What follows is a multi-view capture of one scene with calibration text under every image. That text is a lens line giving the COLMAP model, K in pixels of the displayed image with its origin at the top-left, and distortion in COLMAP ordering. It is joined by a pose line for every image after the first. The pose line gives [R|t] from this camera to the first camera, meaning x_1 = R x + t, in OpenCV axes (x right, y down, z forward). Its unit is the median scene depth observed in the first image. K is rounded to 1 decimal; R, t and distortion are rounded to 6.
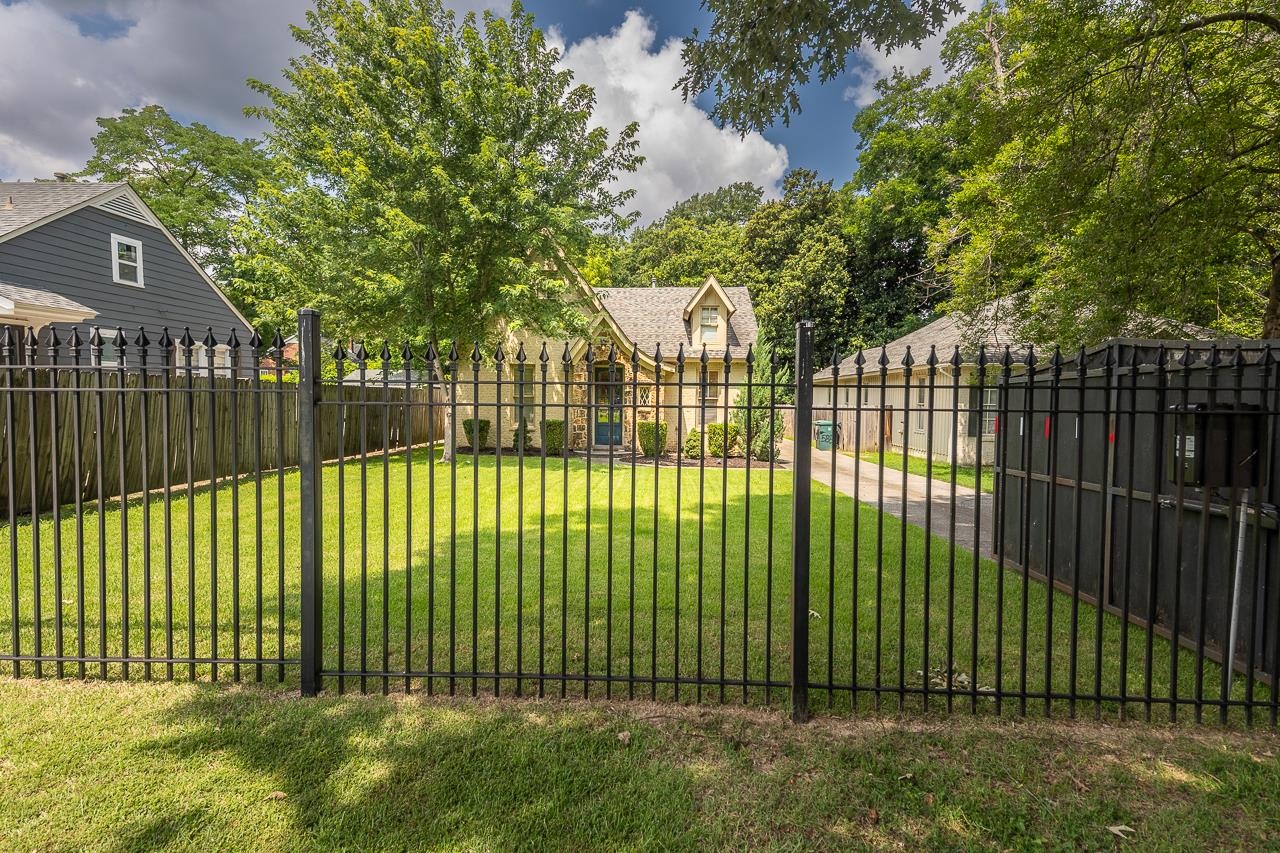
lens RADIAL K [[607.5, 0, 635.7], [0, 607.5, 433.6], [0, 0, 1]] dist [0.055034, -0.019629]
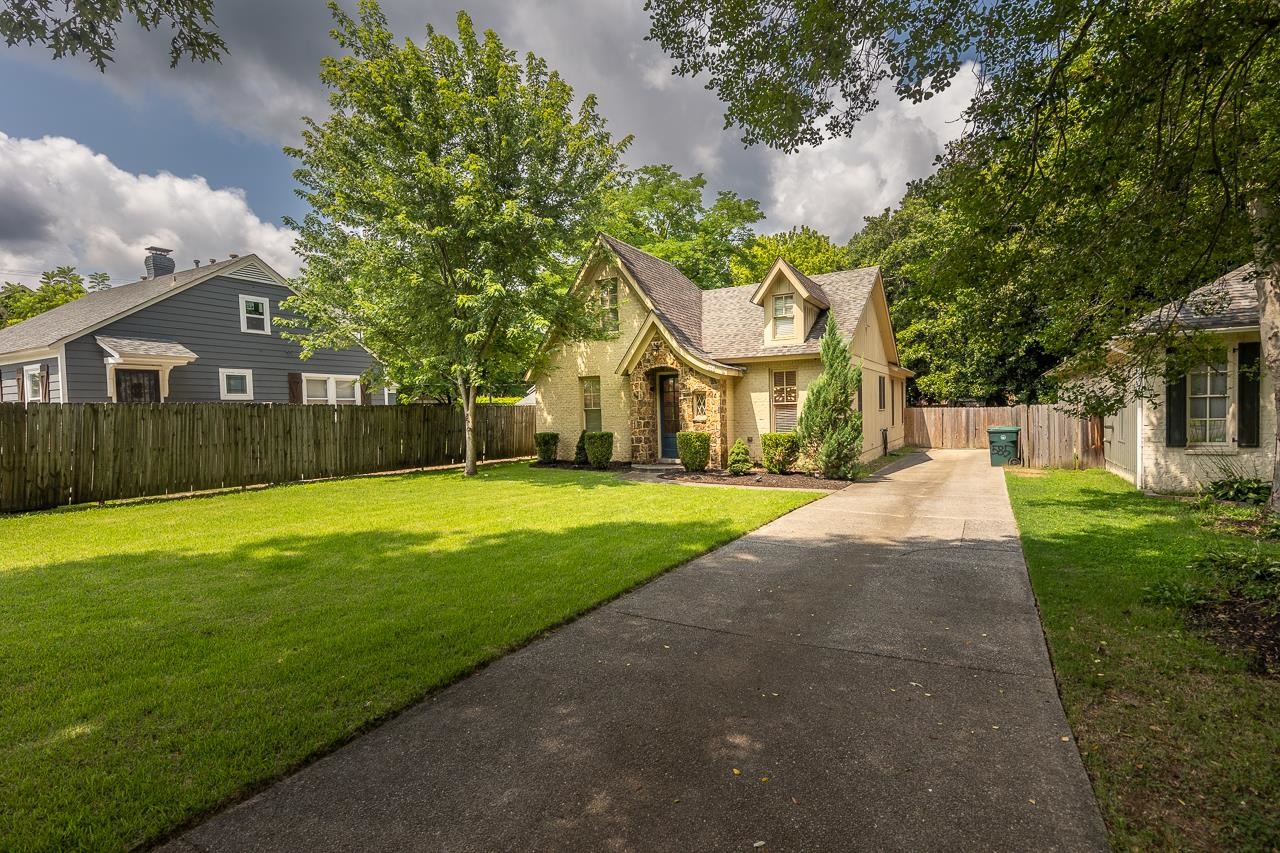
lens RADIAL K [[607.5, 0, 643.0], [0, 607.5, 425.0], [0, 0, 1]] dist [0.055034, -0.019629]
pose [[0.894482, -0.023588, -0.446482, 0.300127], [0.007134, 0.999233, -0.038498, 0.002885], [0.447048, 0.031251, 0.893964, 0.149272]]
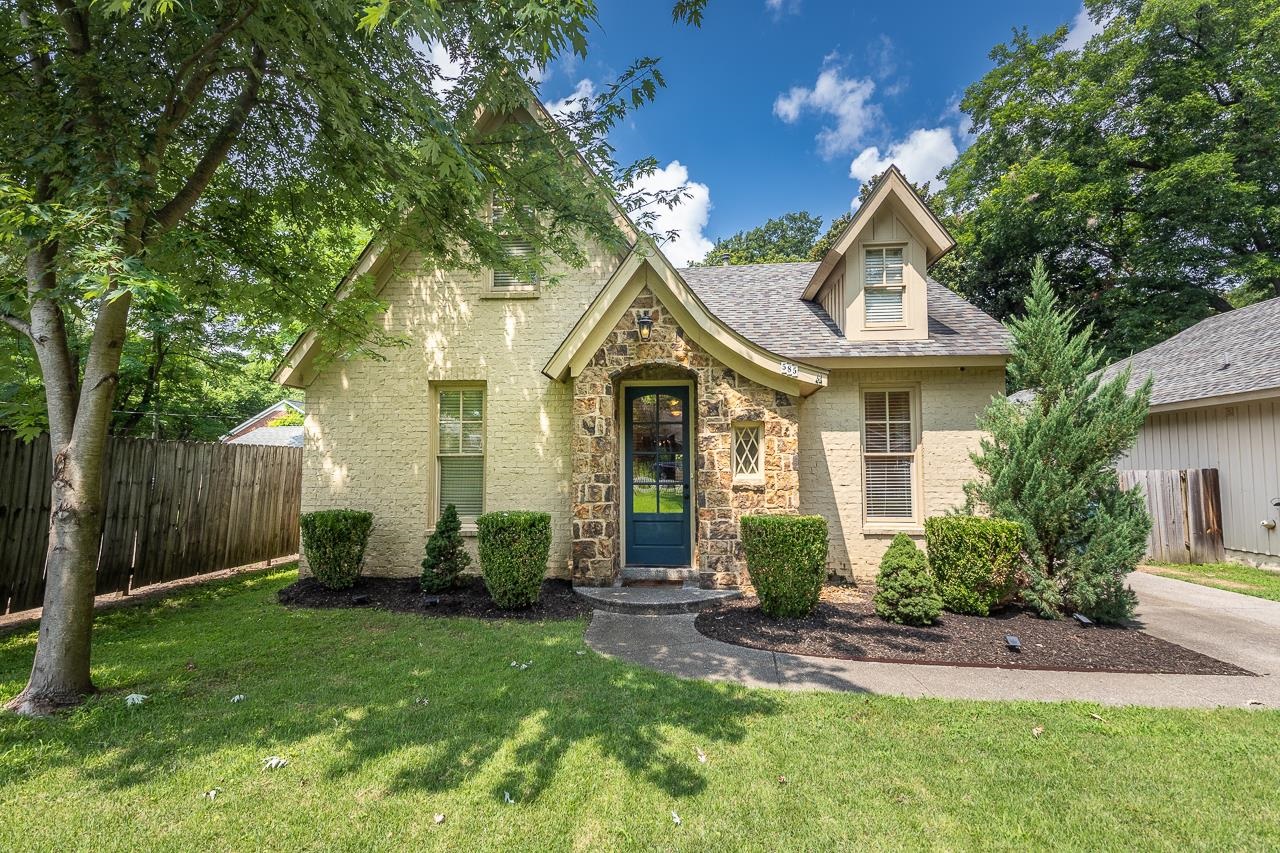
lens RADIAL K [[607.5, 0, 641.5], [0, 607.5, 420.9], [0, 0, 1]] dist [0.055034, -0.019629]
pose [[0.999165, -0.016506, -0.037369, -0.036656], [0.011108, 0.990044, -0.140317, -0.021374], [0.039313, 0.139784, 0.989401, 0.530848]]
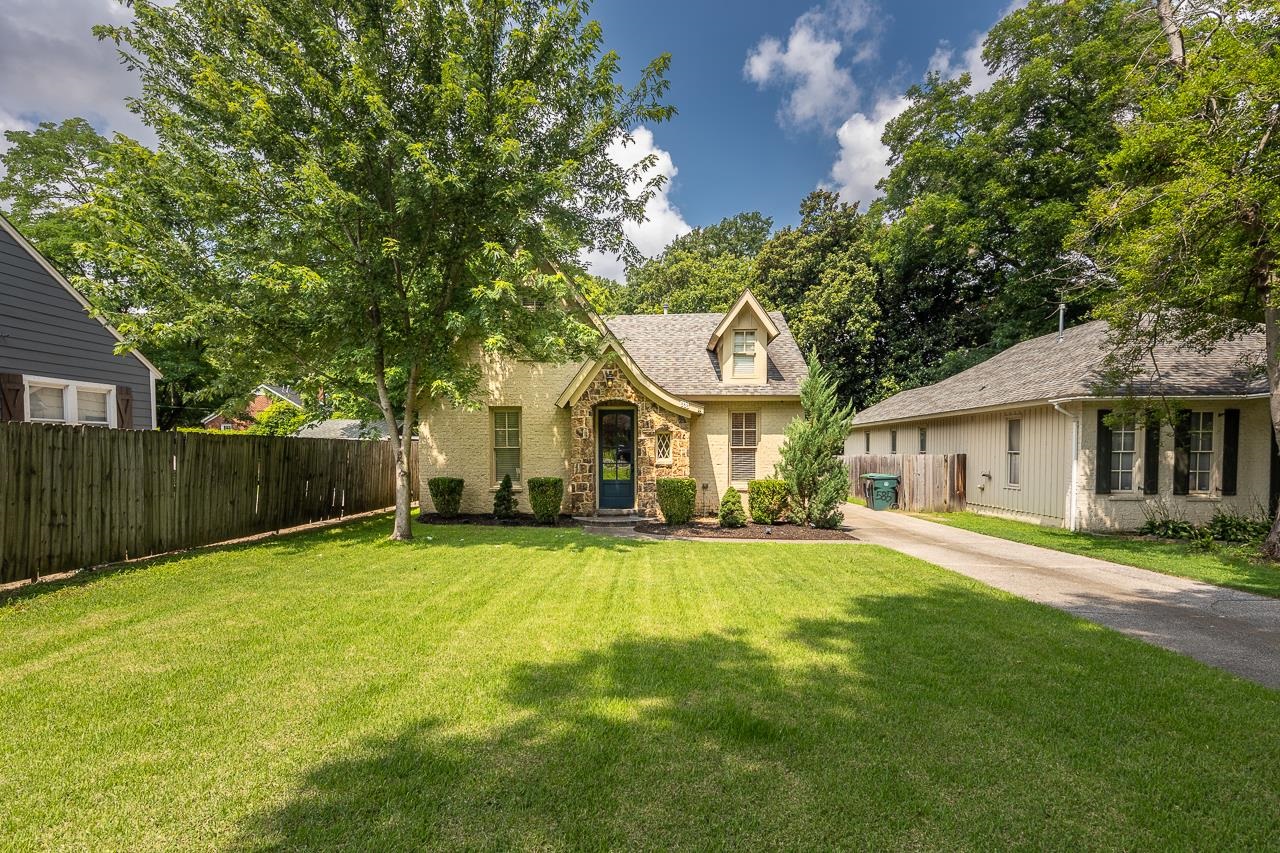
lens RADIAL K [[646.7, 0, 632.1], [0, 646.7, 455.1], [0, 0, 1]] dist [0.047550, 0.000502]
pose [[0.999913, -0.012302, 0.004804, -0.026975], [0.012538, 0.998540, -0.052539, -0.006016], [-0.004151, 0.052595, 0.998607, 0.163560]]
